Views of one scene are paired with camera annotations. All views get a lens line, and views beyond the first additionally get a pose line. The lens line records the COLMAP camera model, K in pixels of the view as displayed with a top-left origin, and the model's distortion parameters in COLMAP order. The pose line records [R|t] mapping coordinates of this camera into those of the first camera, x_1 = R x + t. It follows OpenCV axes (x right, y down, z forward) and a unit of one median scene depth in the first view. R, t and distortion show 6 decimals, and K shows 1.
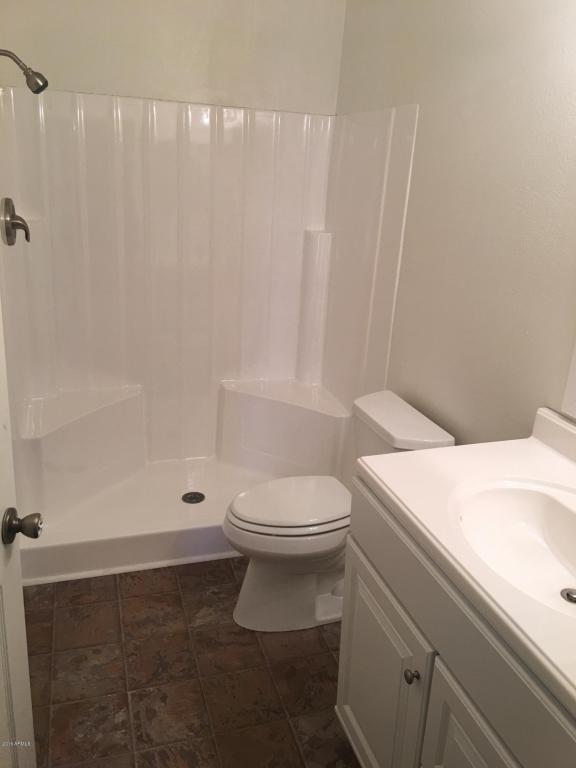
lens RADIAL K [[651.5, 0, 288.6], [0, 651.5, 379.7], [0, 0, 1]] dist [-0.006928, -0.018365]
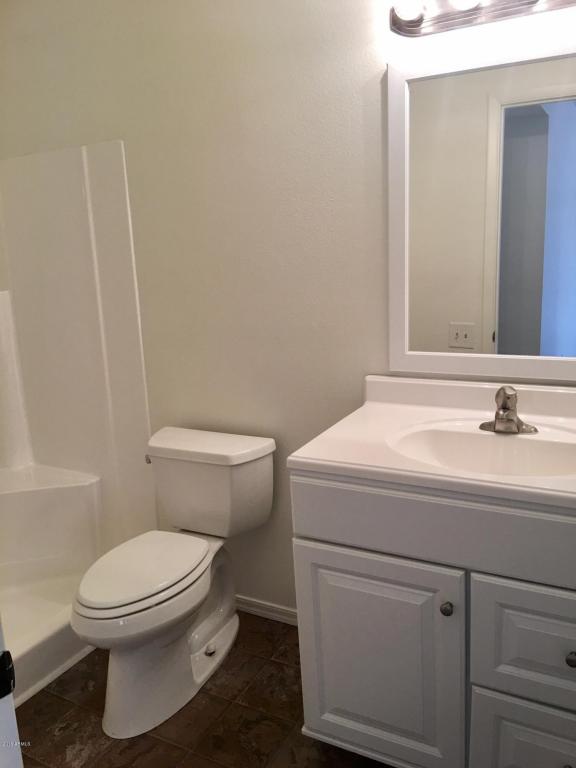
lens RADIAL K [[651.5, 0, 289.5], [0, 651.5, 387.2], [0, 0, 1]] dist [-0.006928, -0.018365]
pose [[0.715984, -0.238458, 0.656129, -0.377395], [0.305840, 0.952004, 0.012248, 0.005119], [-0.627558, 0.191902, 0.754550, 0.163638]]
